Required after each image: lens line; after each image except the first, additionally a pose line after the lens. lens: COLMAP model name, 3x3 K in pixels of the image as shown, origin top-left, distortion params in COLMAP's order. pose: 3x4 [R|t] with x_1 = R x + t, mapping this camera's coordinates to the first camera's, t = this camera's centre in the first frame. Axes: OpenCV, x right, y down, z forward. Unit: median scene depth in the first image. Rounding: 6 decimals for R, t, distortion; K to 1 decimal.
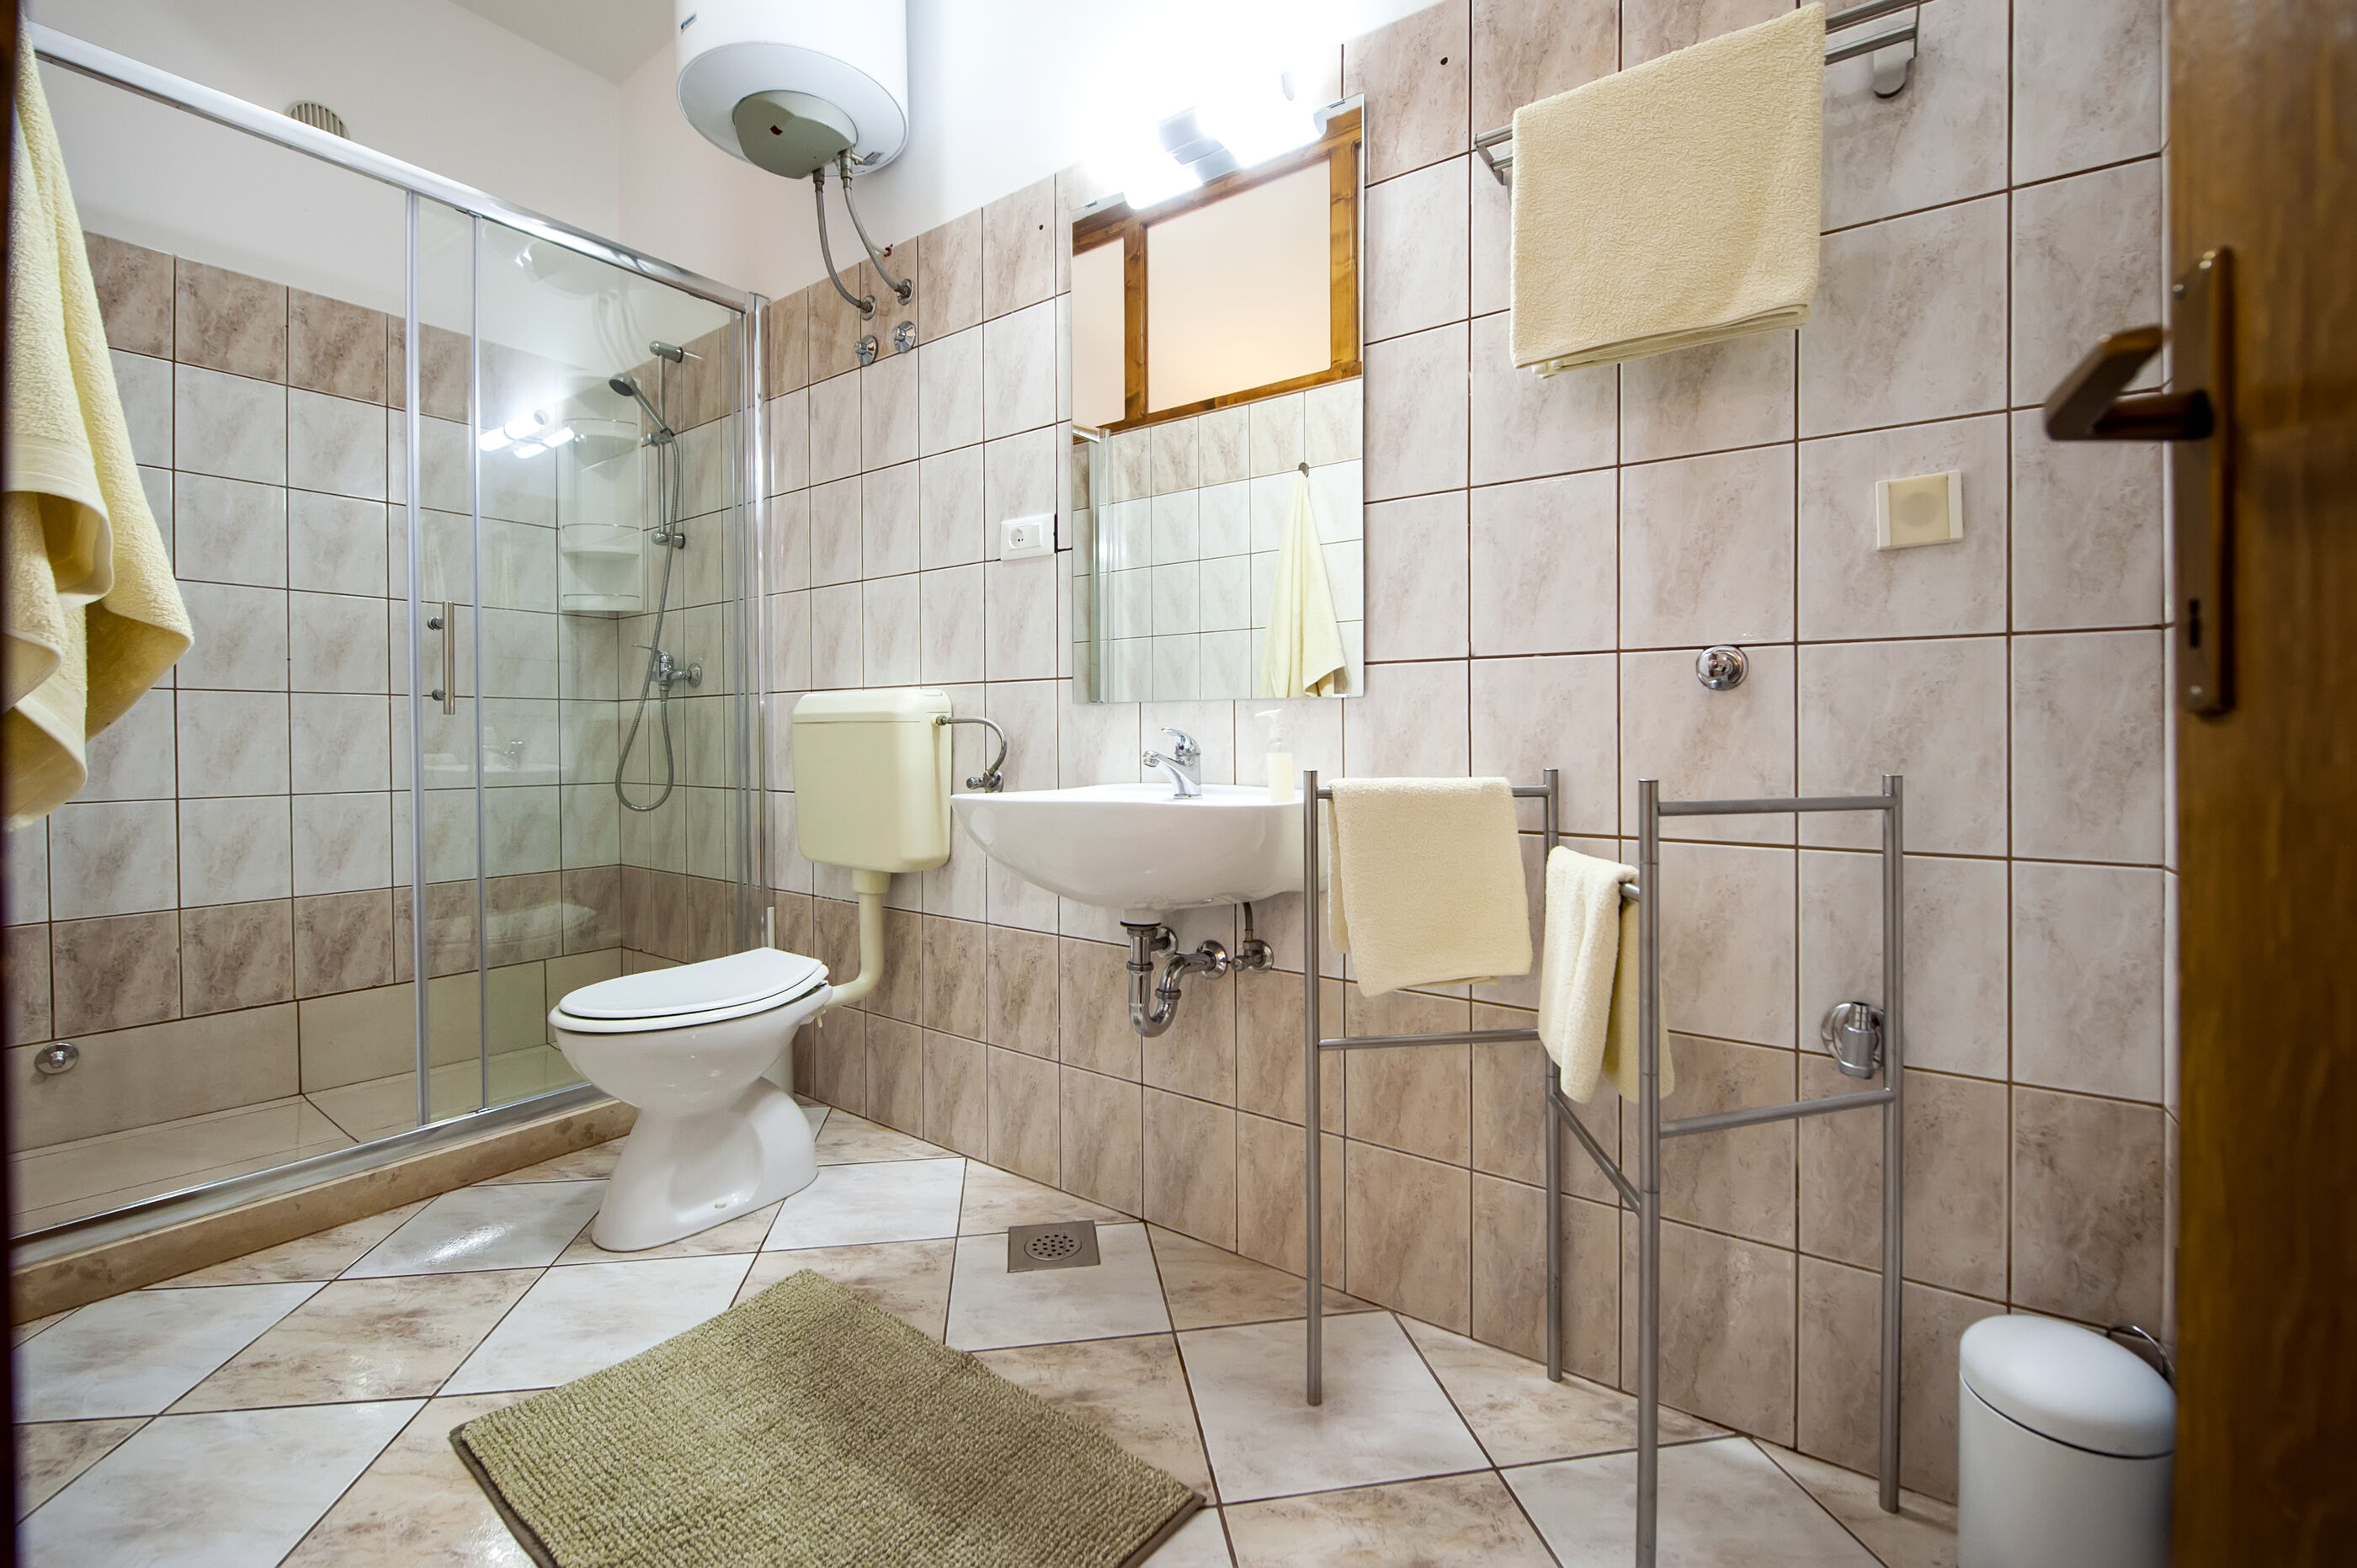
lens RADIAL K [[969.1, 0, 1178.9], [0, 969.1, 758.0], [0, 0, 1]] dist [-0.003922, -0.000287]
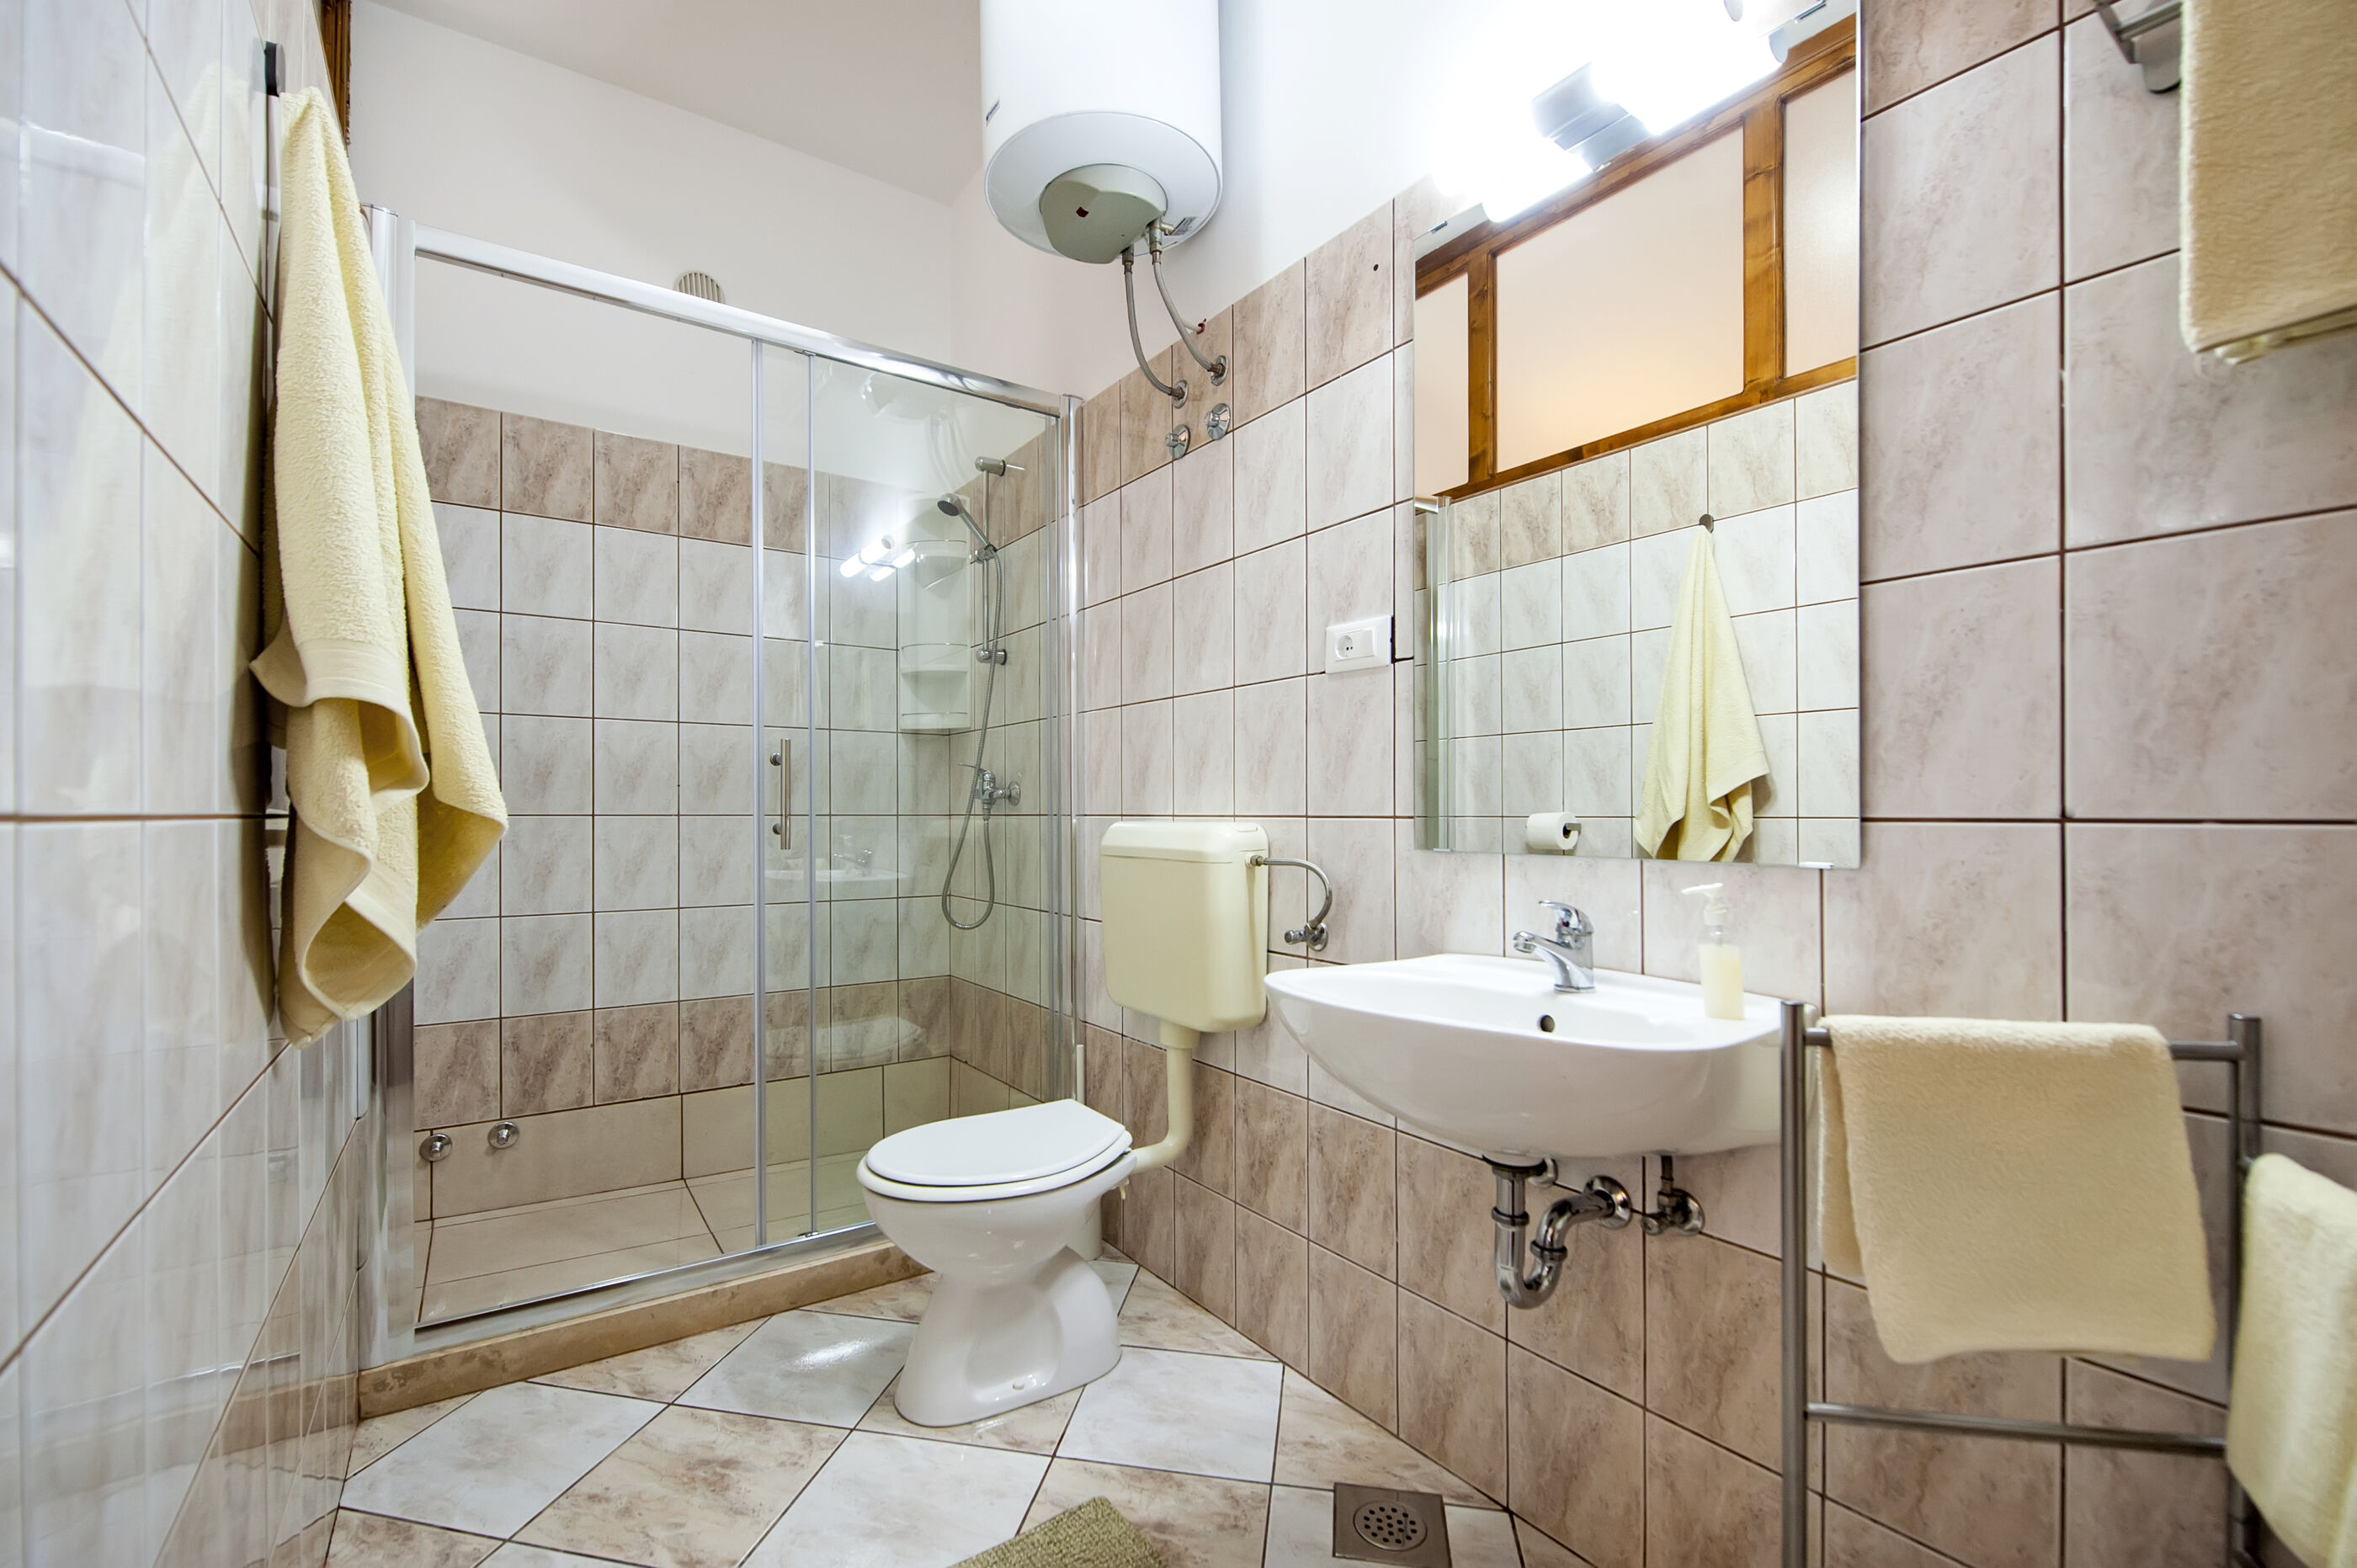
lens RADIAL K [[973.3, 0, 1176.7], [0, 973.3, 812.2], [0, 0, 1]] dist [0.025405, -0.021193]
pose [[0.946235, 0.002057, -0.323473, -0.028814], [-0.006700, 0.999890, -0.013239, -0.063158], [0.323410, 0.014694, 0.946145, 0.139652]]
